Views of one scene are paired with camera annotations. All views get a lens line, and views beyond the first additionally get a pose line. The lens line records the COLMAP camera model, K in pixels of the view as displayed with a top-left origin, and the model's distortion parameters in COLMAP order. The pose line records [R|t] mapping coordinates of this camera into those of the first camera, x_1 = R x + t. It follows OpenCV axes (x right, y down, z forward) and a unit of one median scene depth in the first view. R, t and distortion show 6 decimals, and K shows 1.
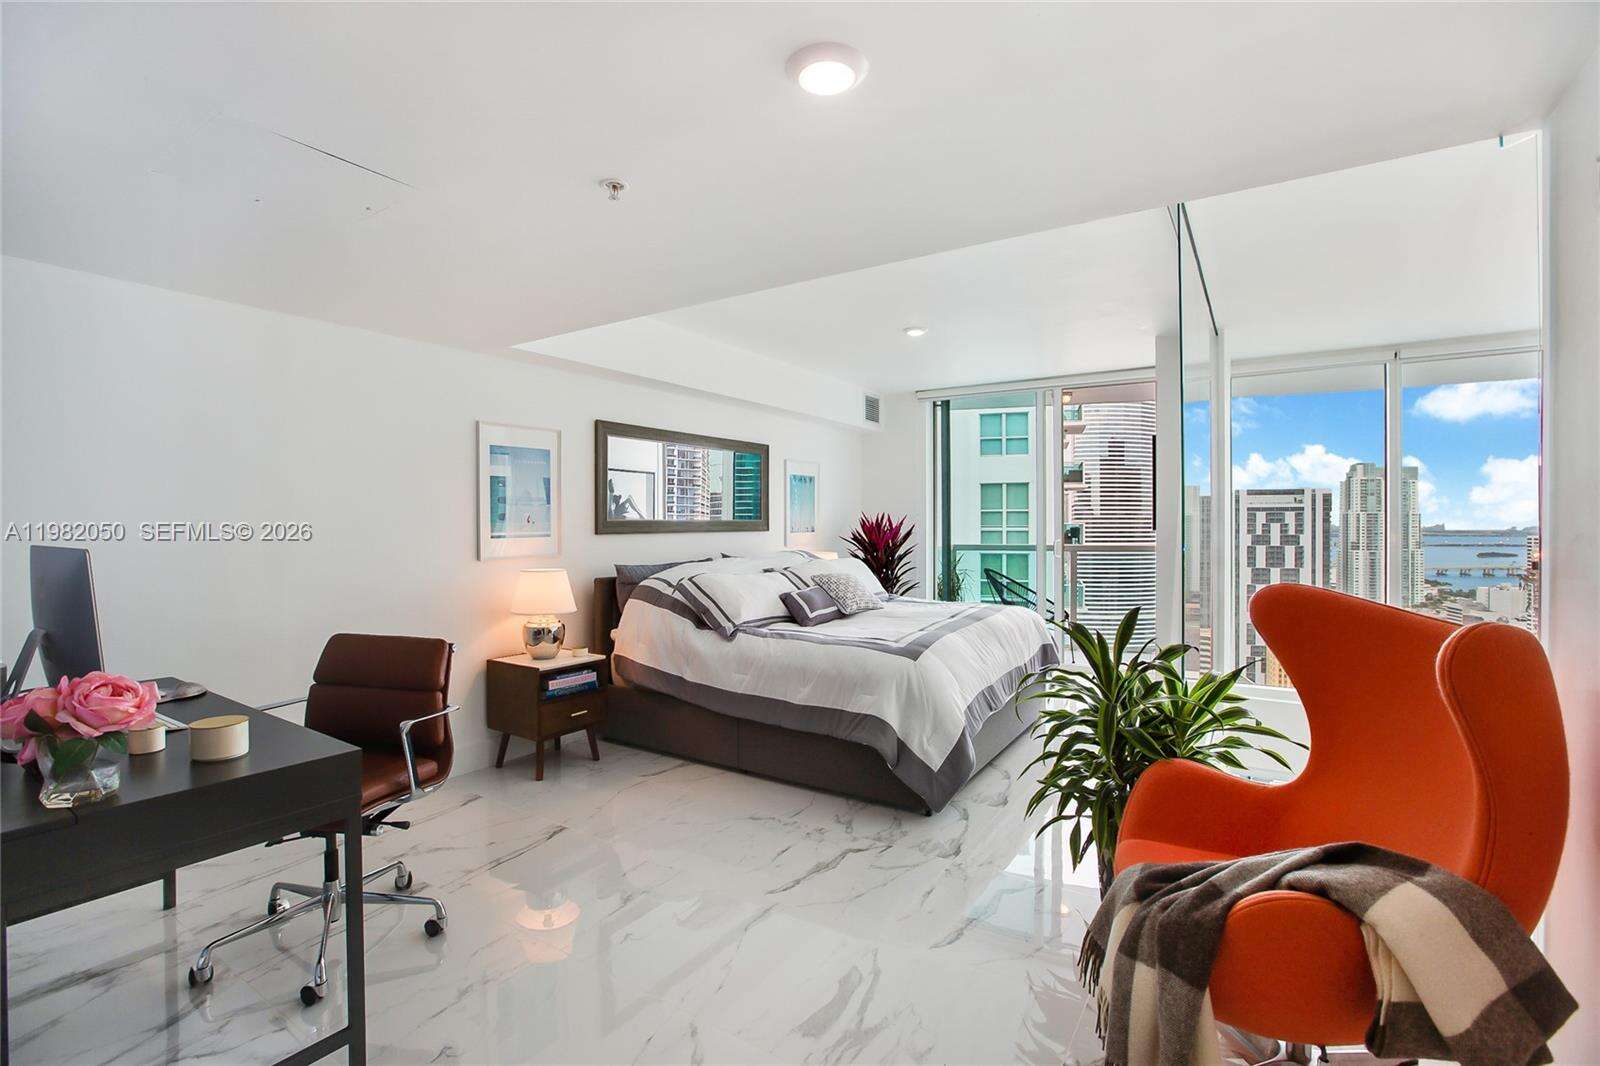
lens RADIAL K [[735.9, 0, 787.4], [0, 735.9, 519.6], [0, 0, 1]] dist [-0.049545, 0.017581]
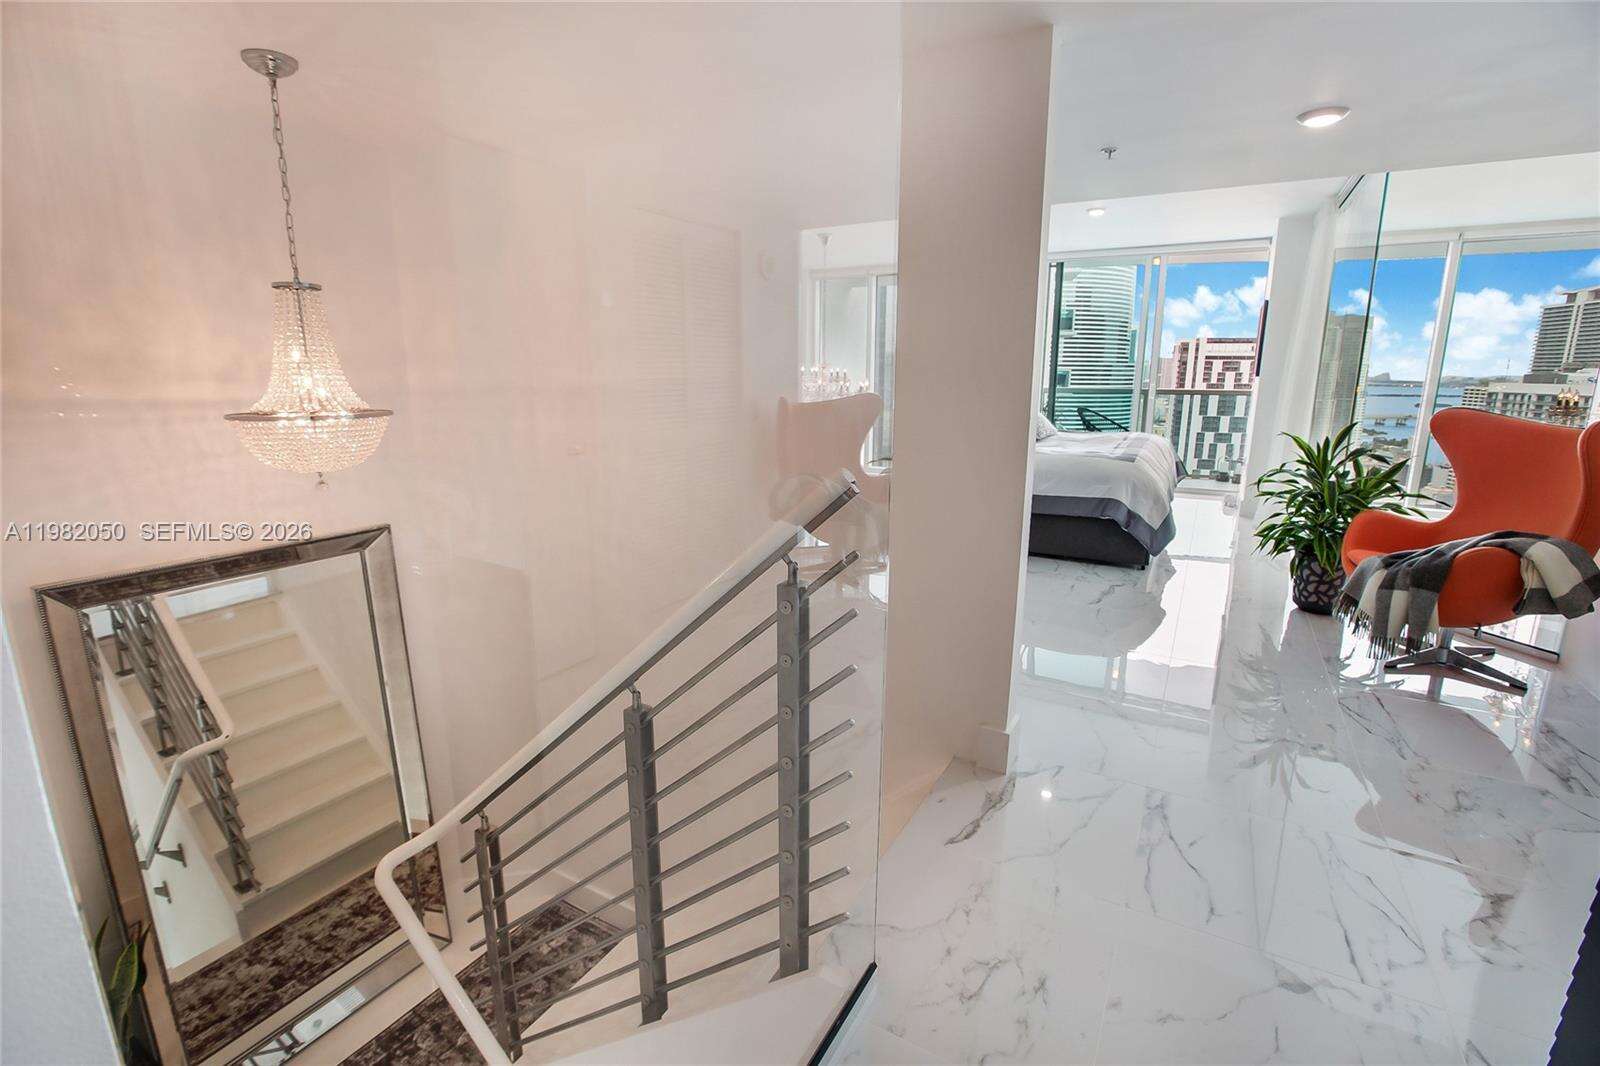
lens RADIAL K [[735.9, 0, 787.4], [0, 735.9, 519.6], [0, 0, 1]] dist [-0.049545, 0.017581]
pose [[0.998531, -0.008717, 0.053481, -0.837798], [-0.002516, 0.978451, 0.206464, 0.002987], [-0.054128, -0.206295, 0.976992, -0.531890]]
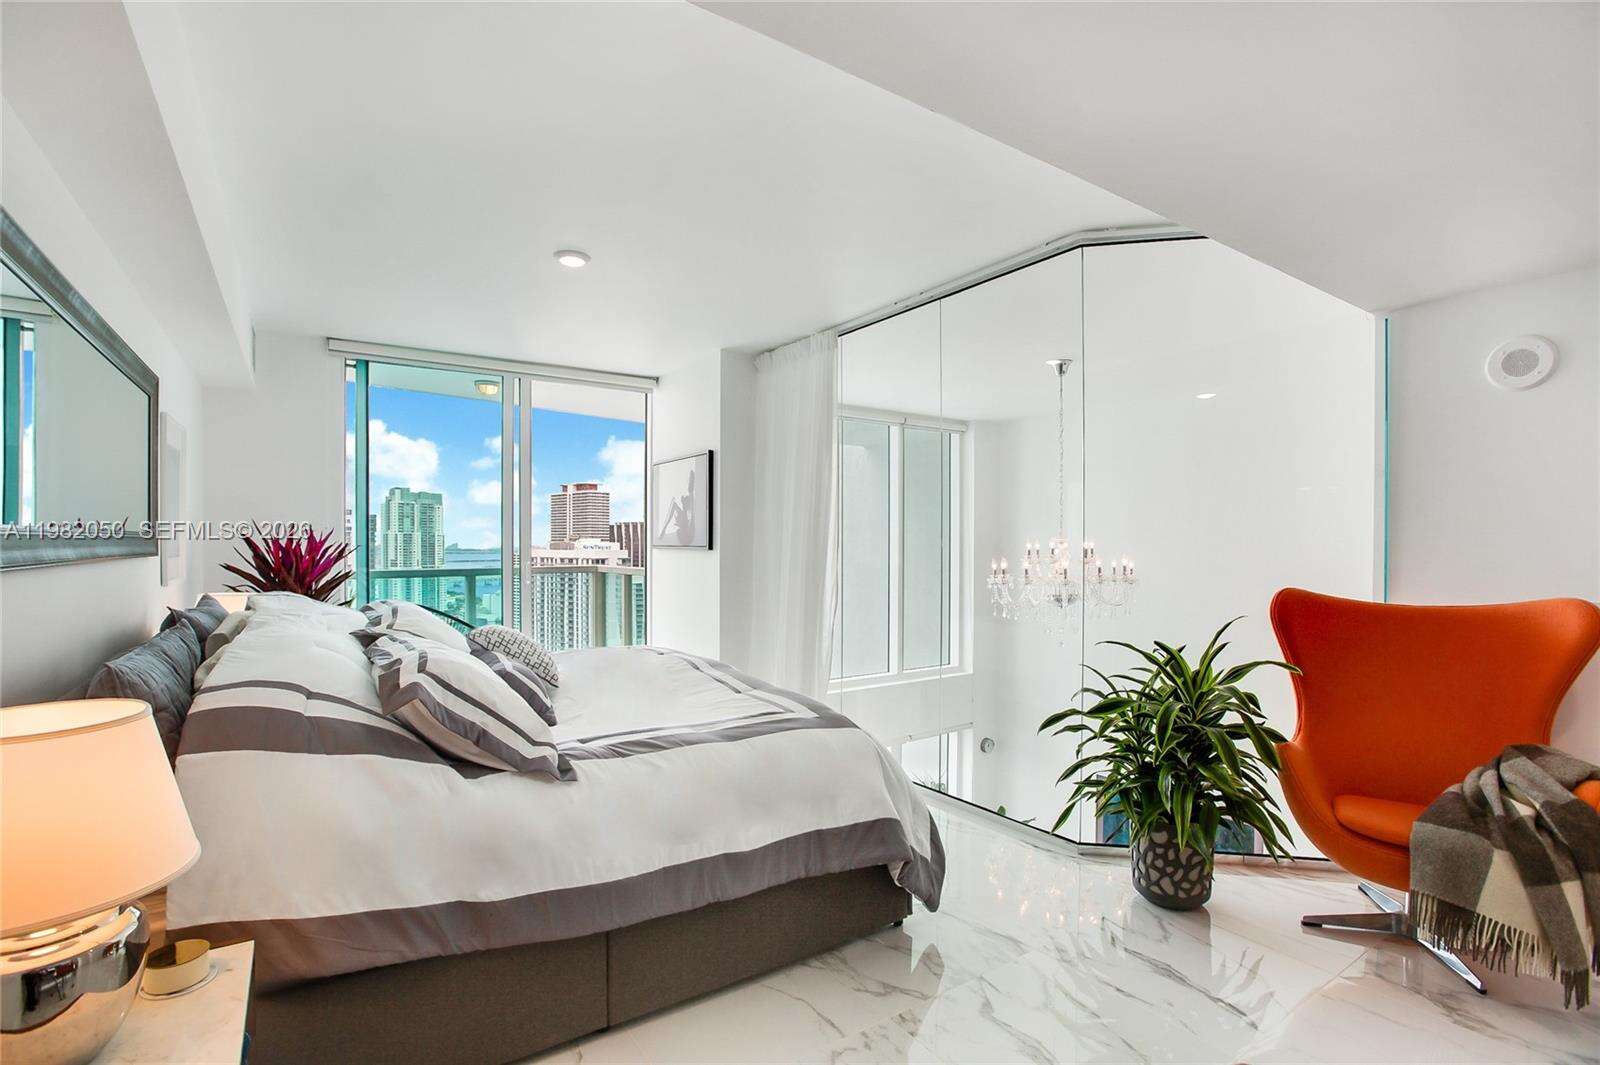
lens RADIAL K [[743.8, 0, 800.0], [0, 743.8, 532.5], [0, 0, 1]] dist [-0.053870, 0.021820]
pose [[0.383927, 0.015867, 0.923227, -0.770655], [-0.008109, 0.999872, -0.013812, 0.010464], [-0.923328, -0.002183, 0.384006, 1.102164]]
